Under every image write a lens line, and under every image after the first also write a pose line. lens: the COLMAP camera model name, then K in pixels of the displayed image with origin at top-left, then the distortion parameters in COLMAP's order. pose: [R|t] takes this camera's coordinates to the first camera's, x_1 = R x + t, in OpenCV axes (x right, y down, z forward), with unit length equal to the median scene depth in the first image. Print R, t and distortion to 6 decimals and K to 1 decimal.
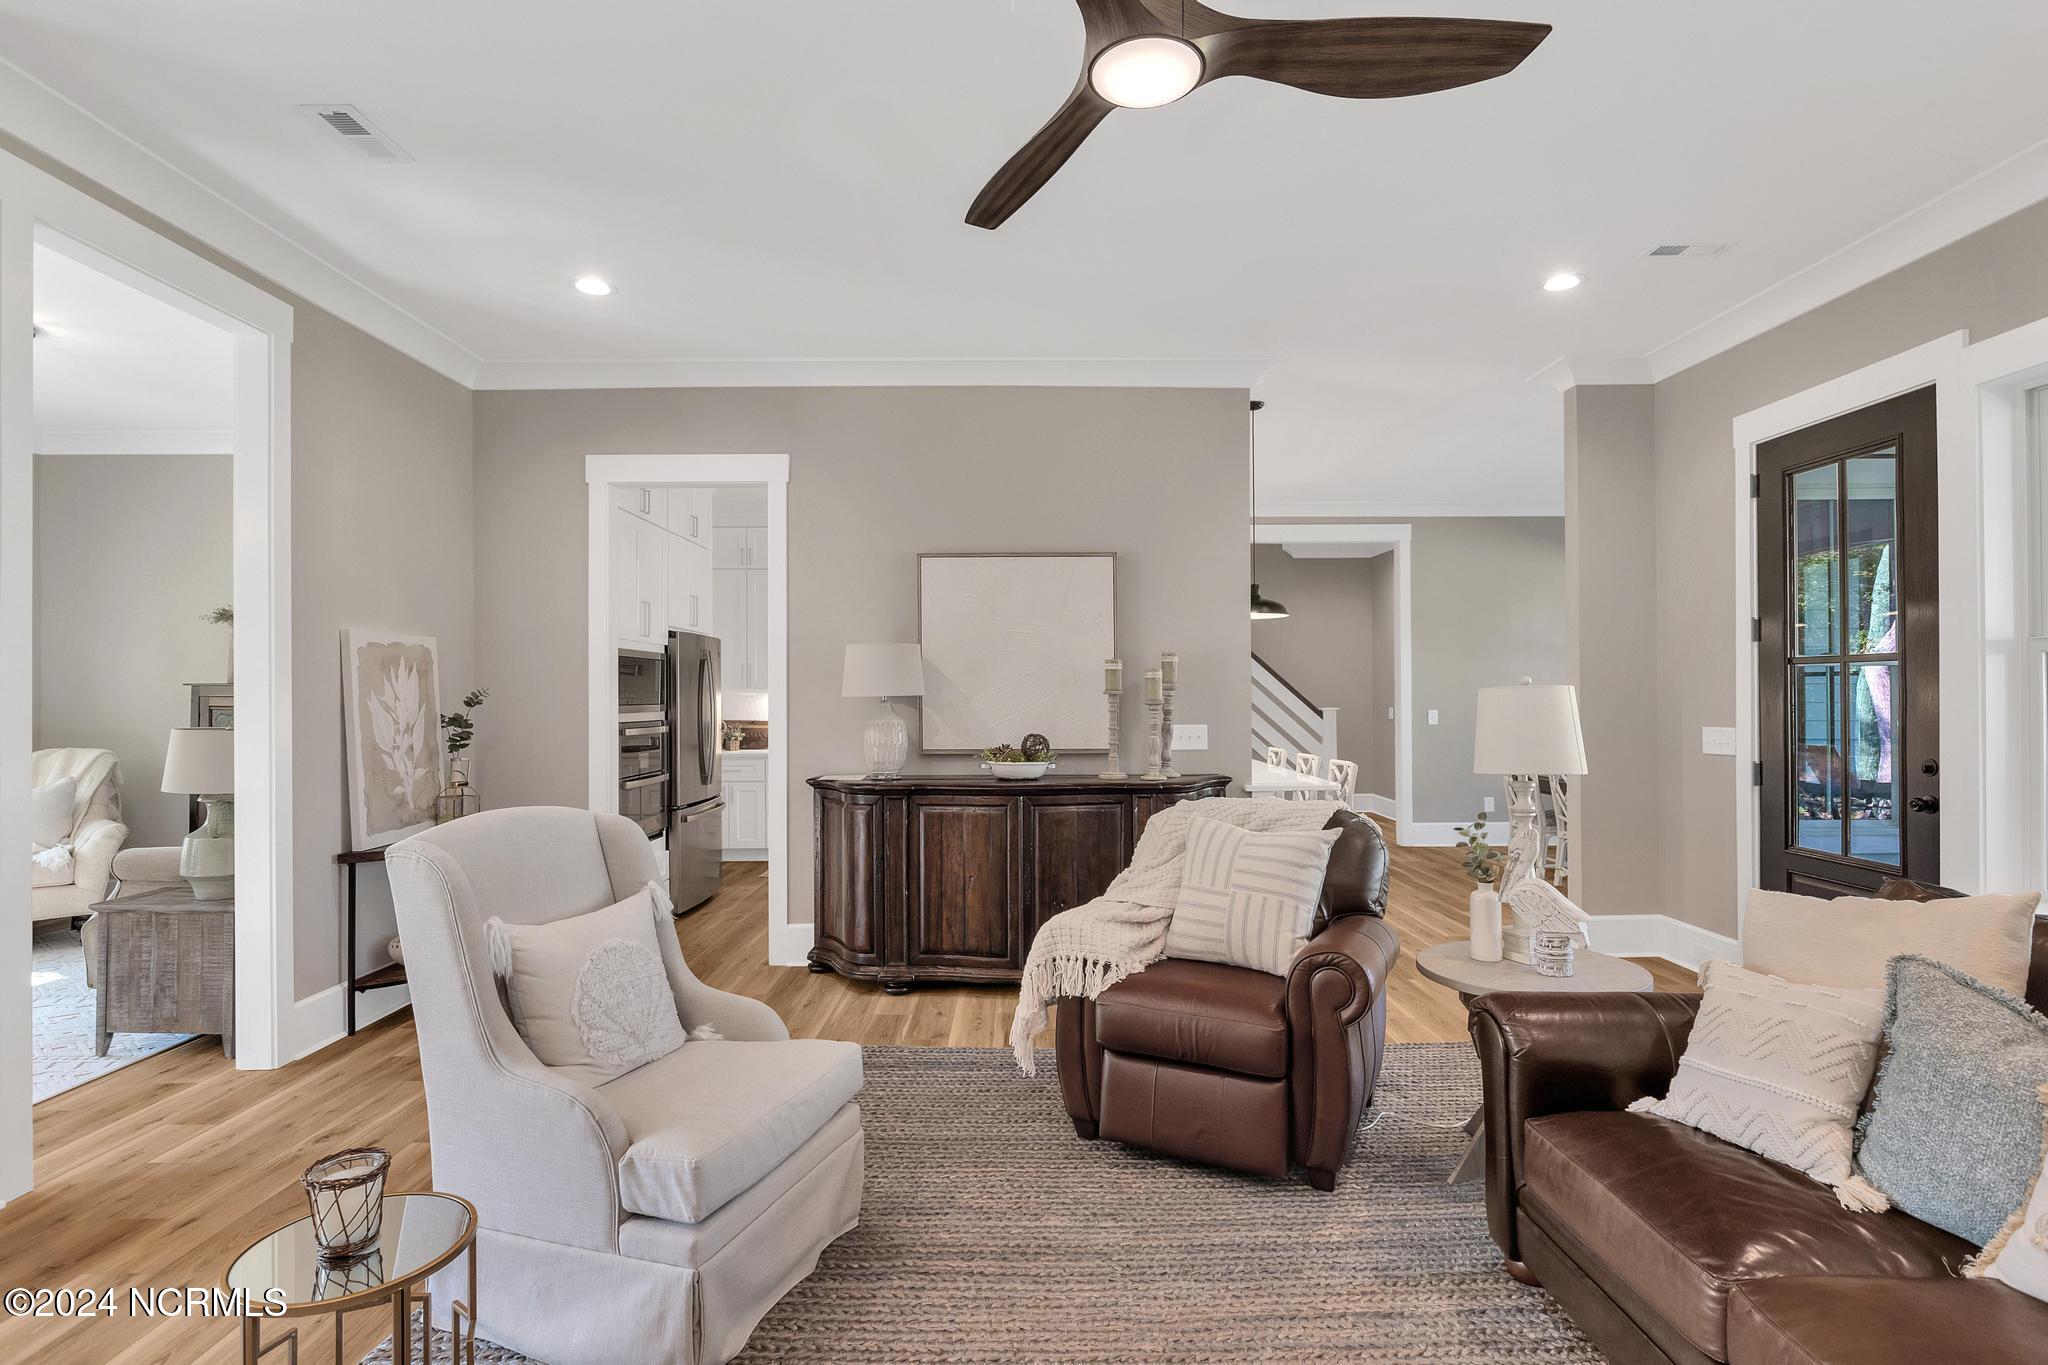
lens RADIAL K [[1011.1, 0, 1024.0], [0, 1011.1, 682.5], [0, 0, 1]] dist [-0.001674, 0.000209]
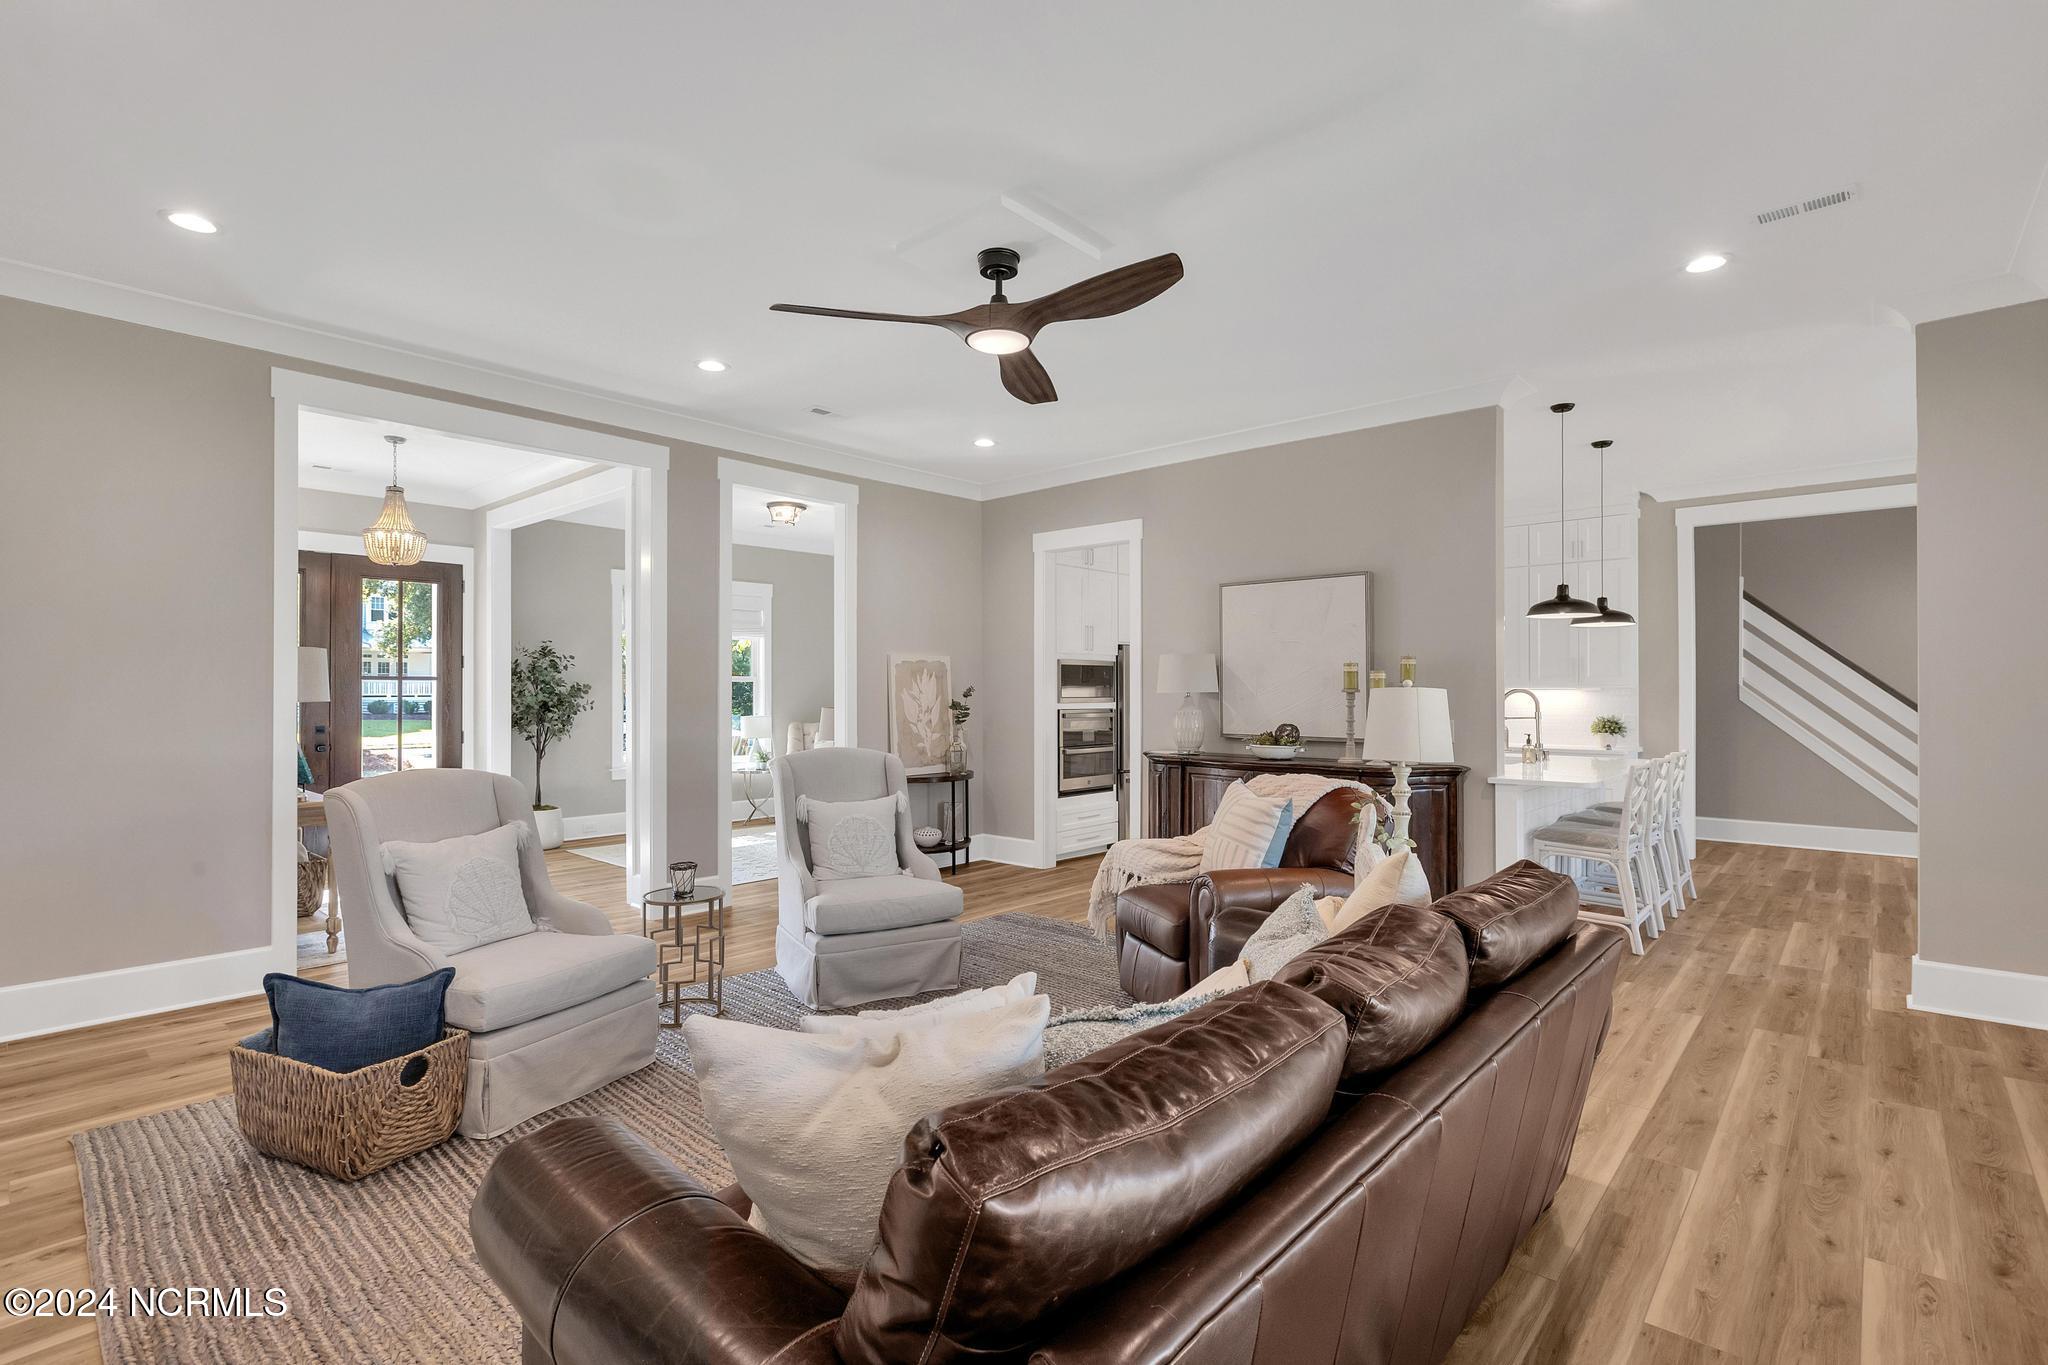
lens RADIAL K [[956.0, 0, 1024.0], [0, 956.0, 682.5], [0, 0, 1]] dist [0.011759, -0.000199]
pose [[0.739705, -0.000551, -0.672931, 0.582042], [0.004621, 0.999980, 0.004262, -0.006918], [0.672915, -0.006262, 0.739693, -0.093388]]
